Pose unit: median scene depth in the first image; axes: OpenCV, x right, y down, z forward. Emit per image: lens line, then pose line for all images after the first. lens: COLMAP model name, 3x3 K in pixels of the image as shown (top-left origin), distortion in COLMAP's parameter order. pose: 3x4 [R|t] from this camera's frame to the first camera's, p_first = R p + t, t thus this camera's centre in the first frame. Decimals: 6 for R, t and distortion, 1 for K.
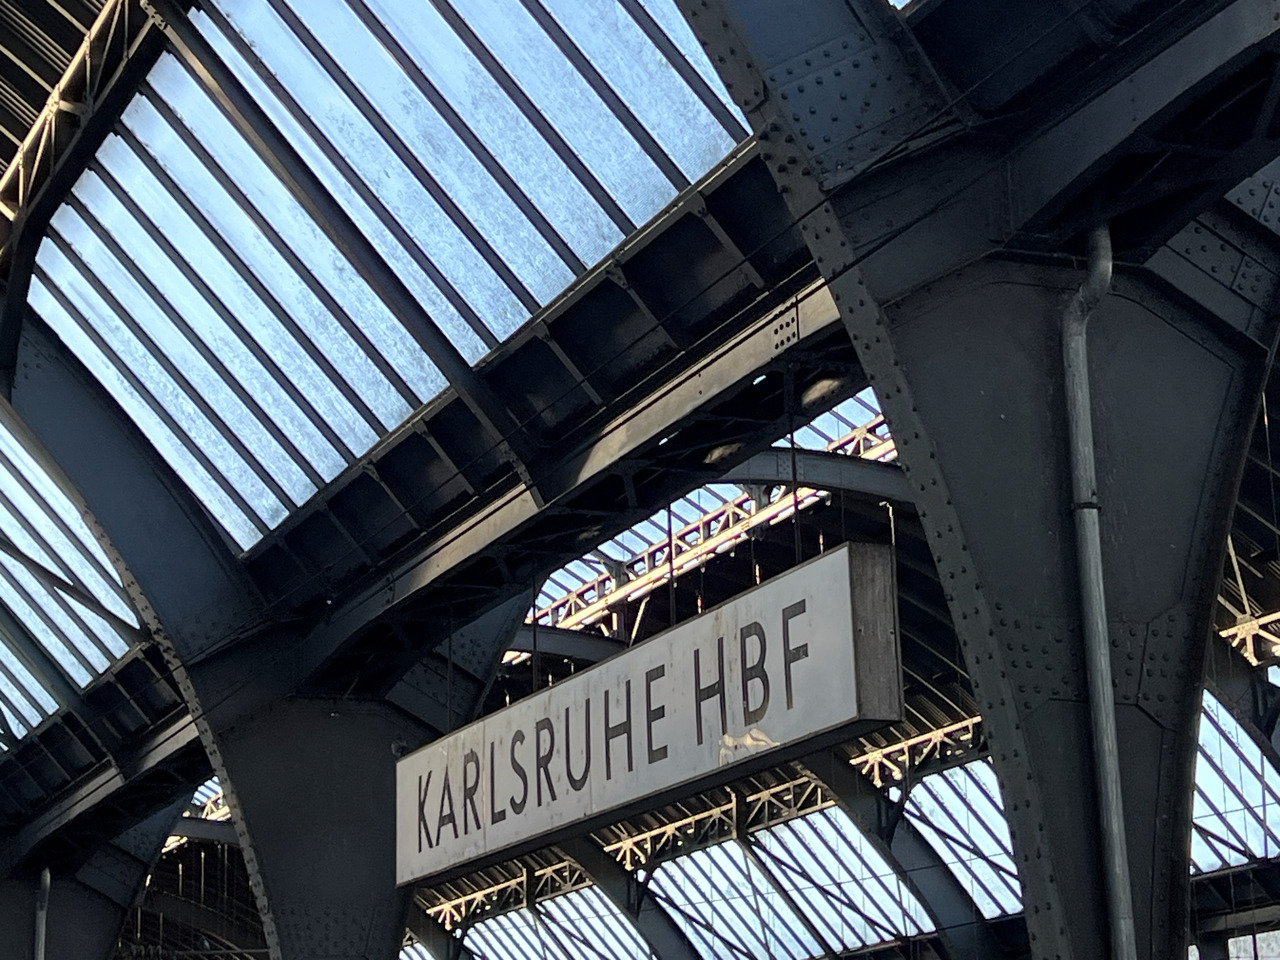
lens RADIAL K [[2880.5, 0, 640.0], [0, 2880.5, 480.0], [0, 0, 1]] dist [0.209728, -0.063371]
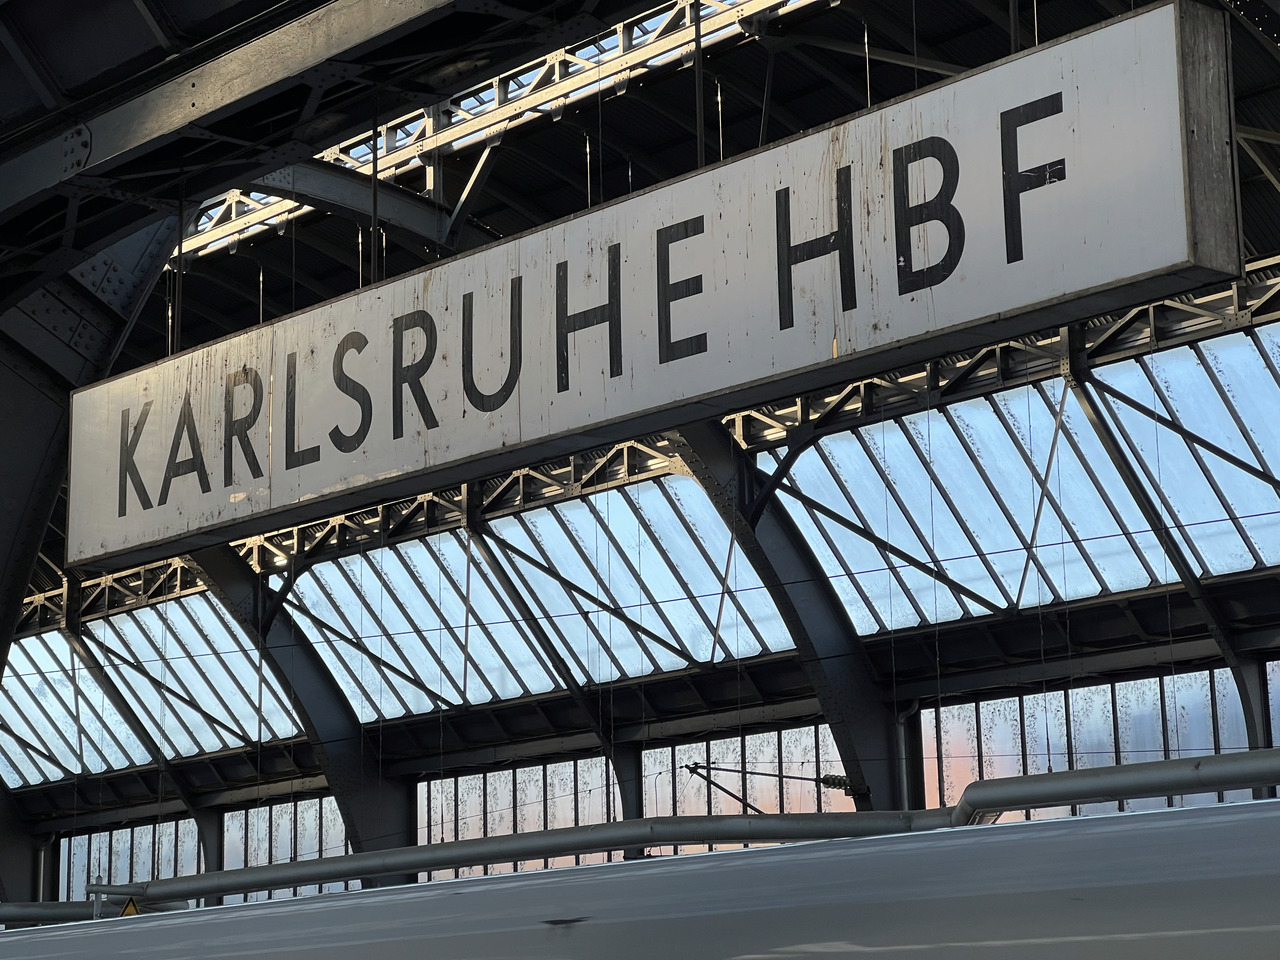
lens RADIAL K [[2869.0, 0, 640.0], [0, 2869.0, 480.0], [0, 0, 1]] dist [-0.268278, 6.509958]
pose [[0.951912, 0.069918, 0.298286, -0.154326], [-0.084426, 0.995779, 0.036016, 0.078739], [-0.294508, -0.059467, 0.953797, 0.278173]]
